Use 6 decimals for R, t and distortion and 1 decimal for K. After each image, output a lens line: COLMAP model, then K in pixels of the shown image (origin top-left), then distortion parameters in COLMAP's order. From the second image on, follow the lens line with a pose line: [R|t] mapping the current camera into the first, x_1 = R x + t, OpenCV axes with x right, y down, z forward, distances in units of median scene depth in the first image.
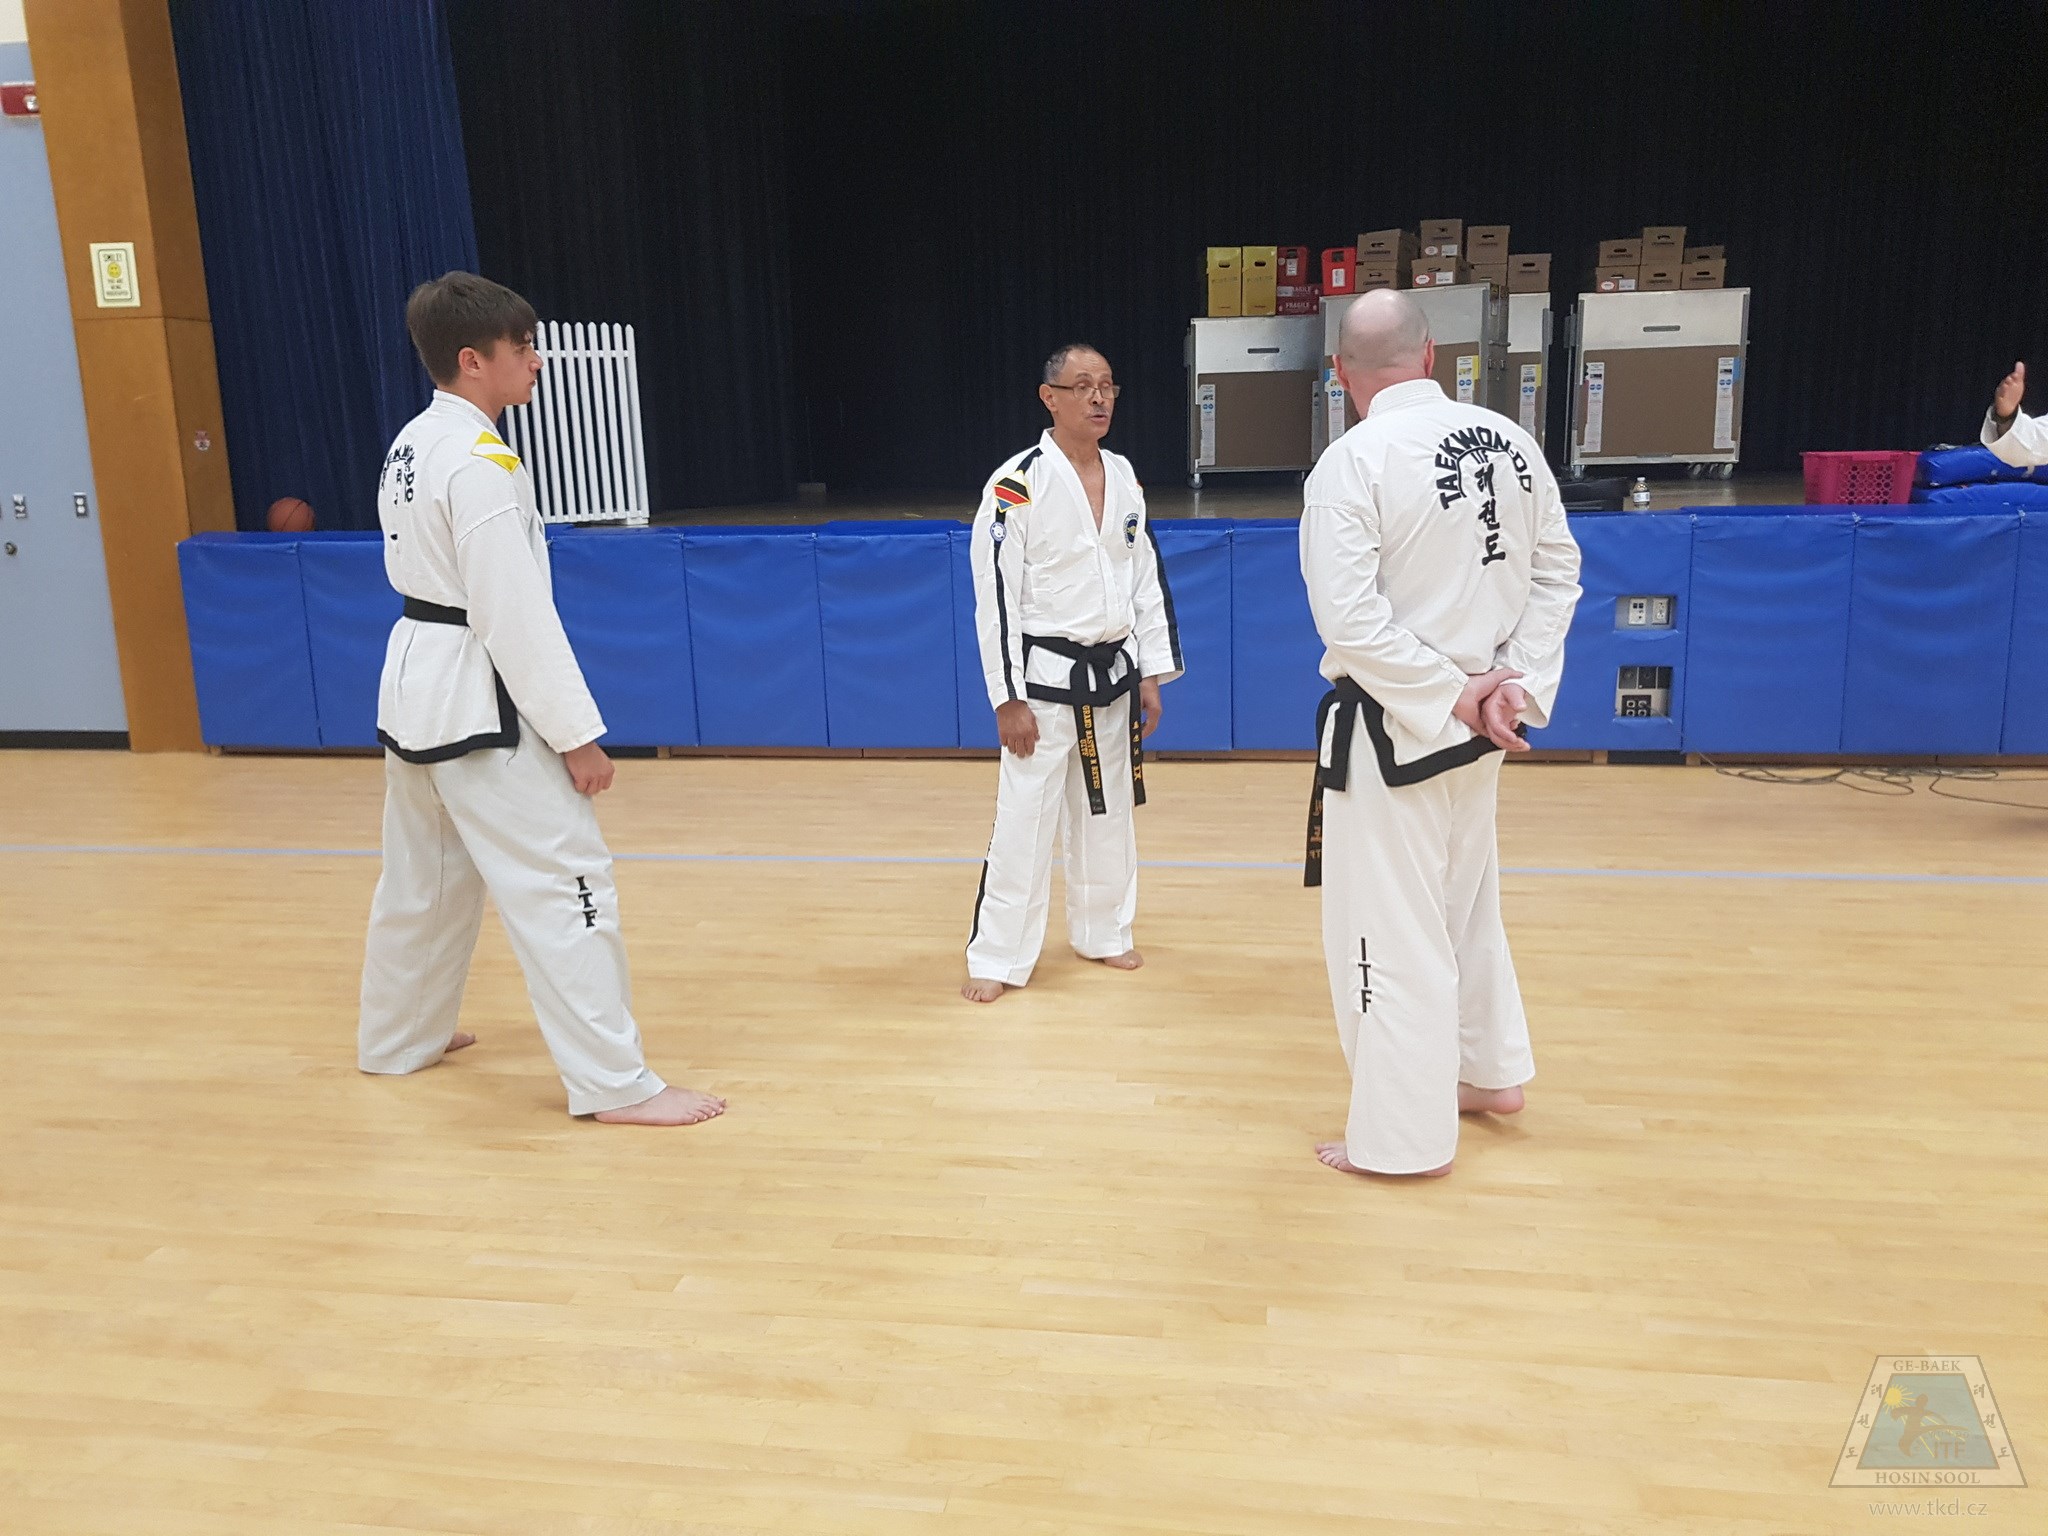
lens RADIAL K [[1562.0, 0, 1038.1], [0, 1562.0, 794.9], [0, 0, 1]] dist [0.049736, -0.081128]
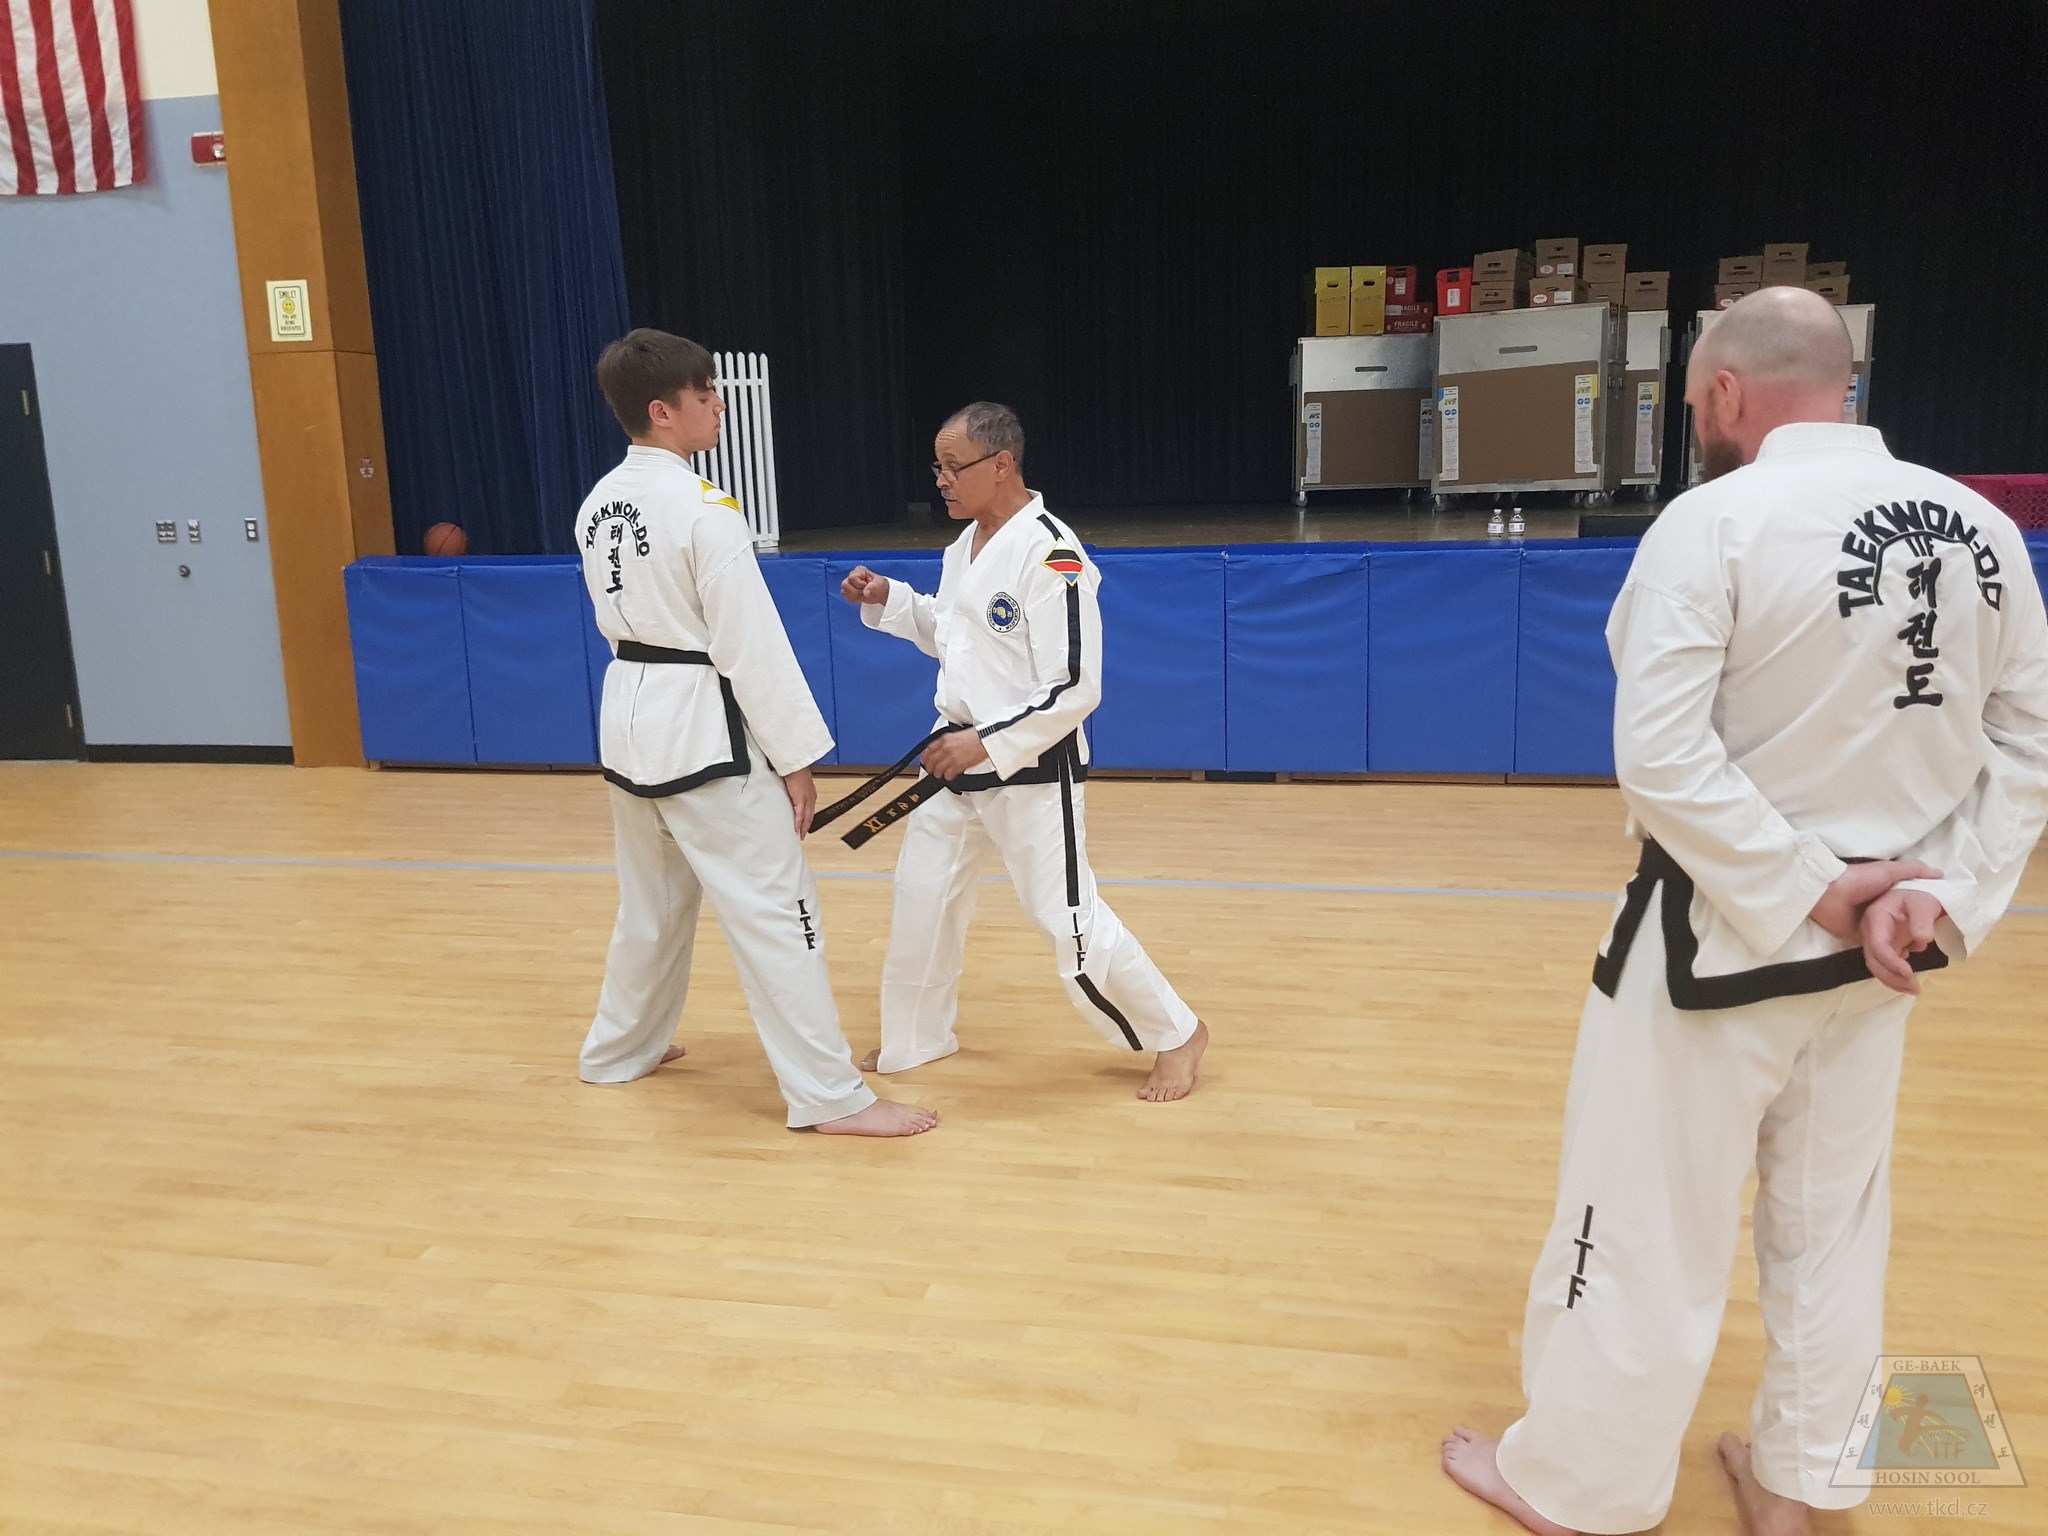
lens RADIAL K [[1568.5, 0, 1015.0], [0, 1568.5, 775.6], [0, 0, 1]] dist [0.068642, -0.122796]
pose [[0.998471, 0.007477, -0.054773, -0.043973], [-0.008502, 0.999793, -0.018506, -0.005756], [0.054623, 0.018944, 0.998327, -0.021724]]
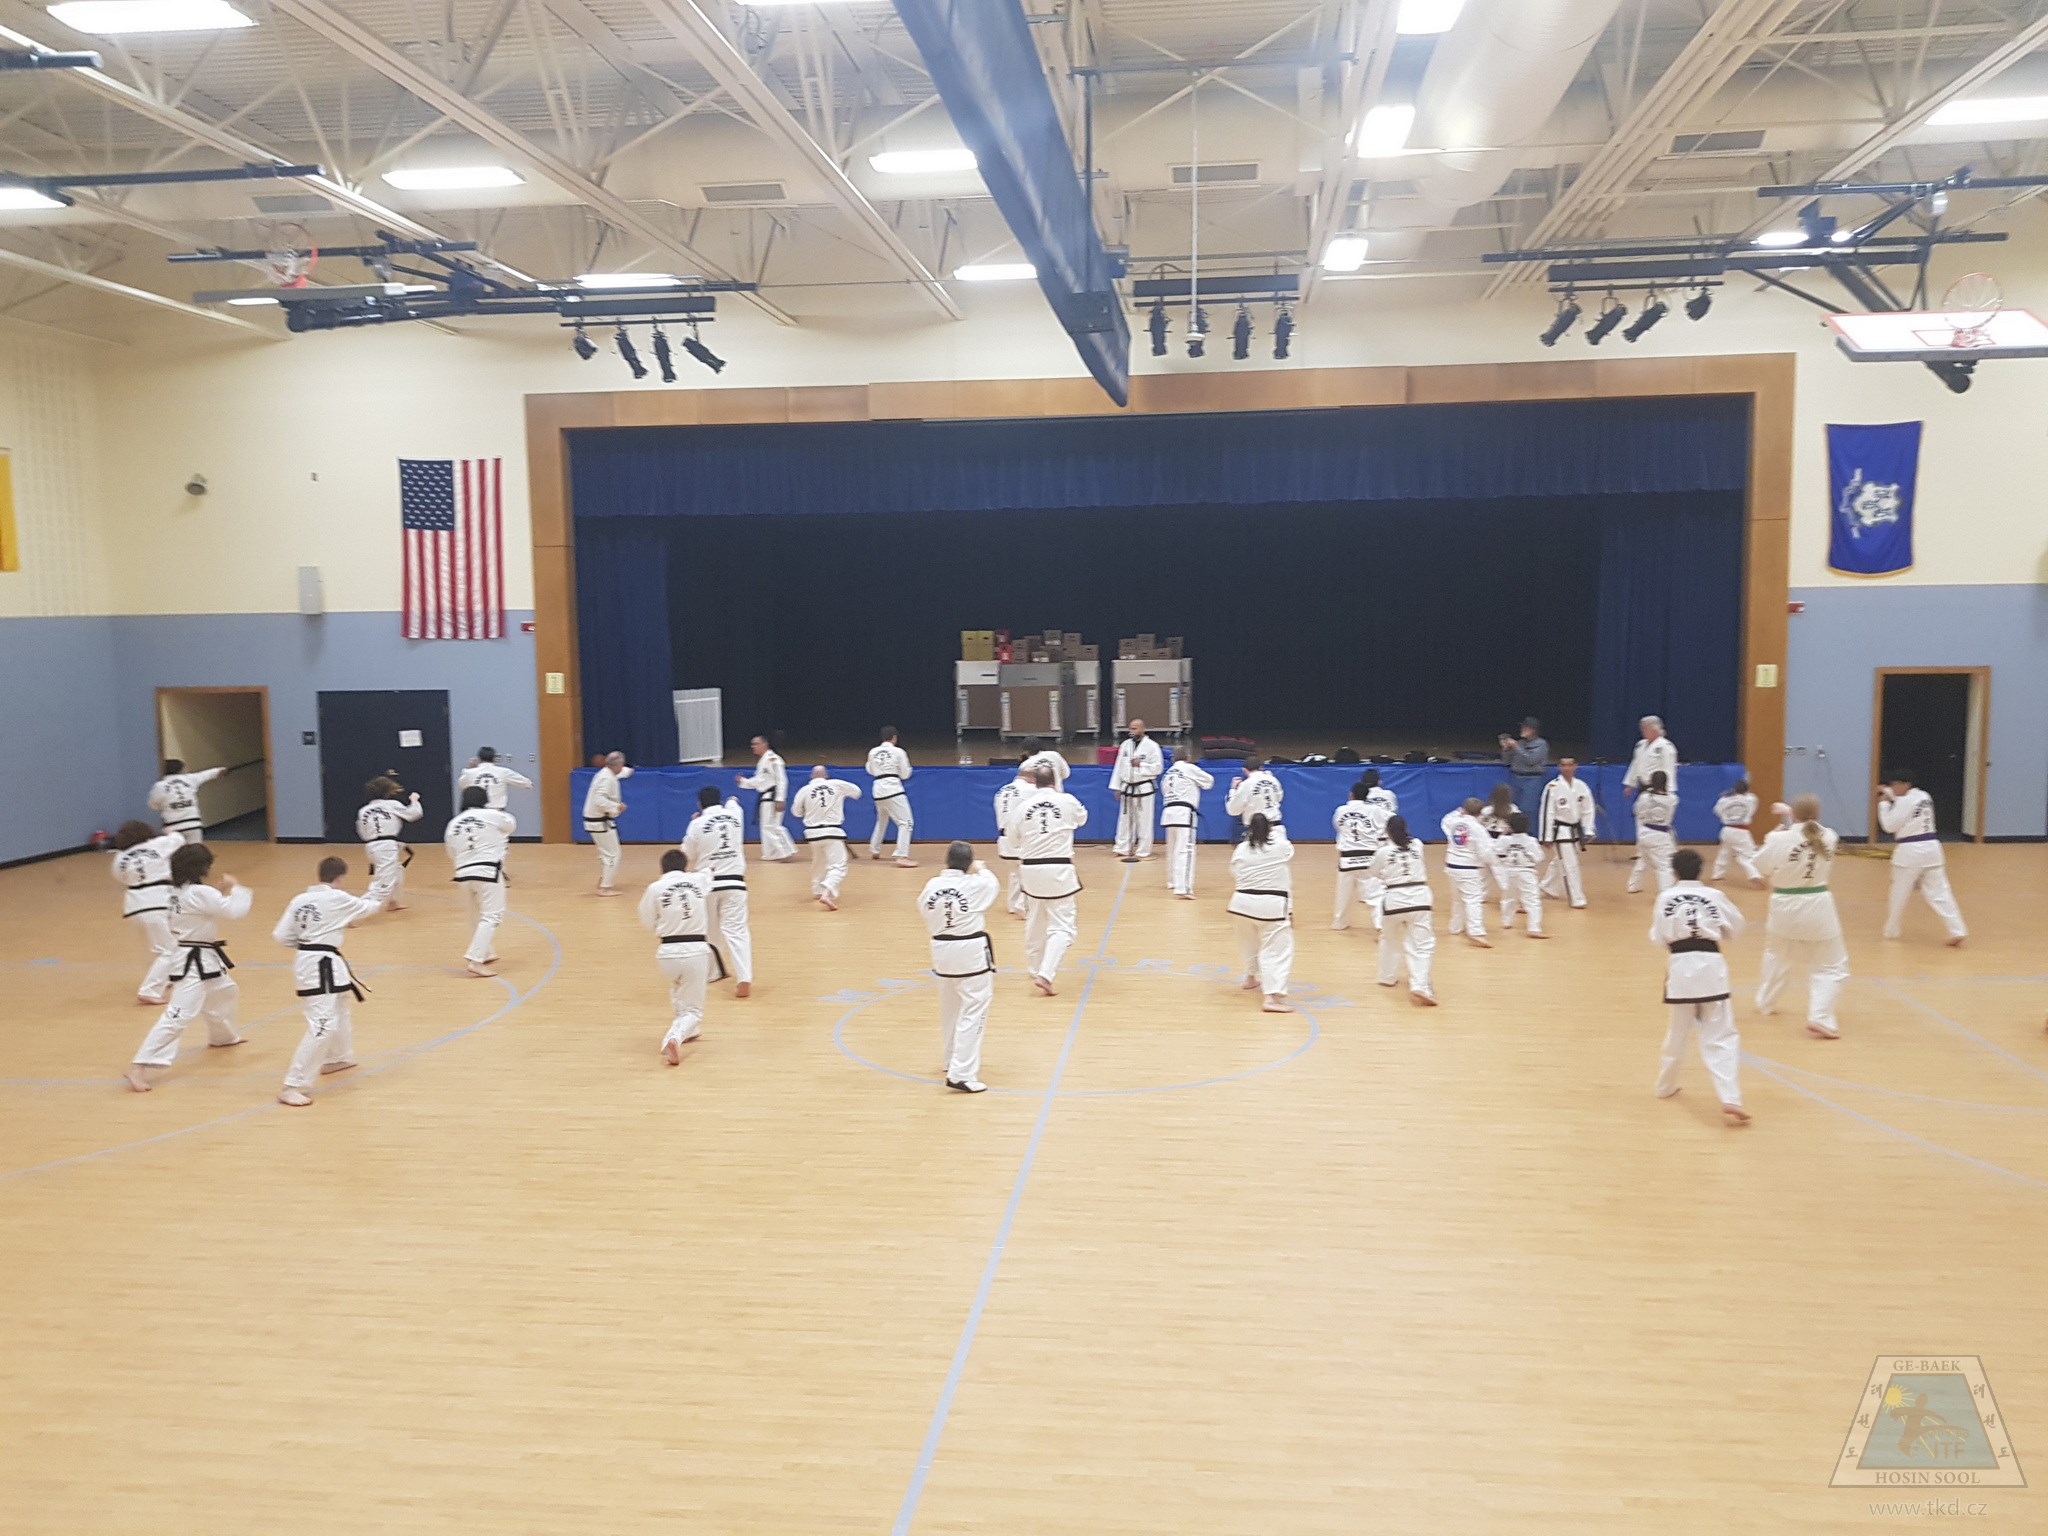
lens RADIAL K [[1568.5, 0, 1015.0], [0, 1568.5, 775.6], [0, 0, 1]] dist [0.068642, -0.122796]
pose [[0.999752, 0.006104, 0.021423, 0.225950], [-0.003620, 0.993457, -0.114150, 0.183586], [-0.021980, 0.114044, 0.993233, -1.981672]]
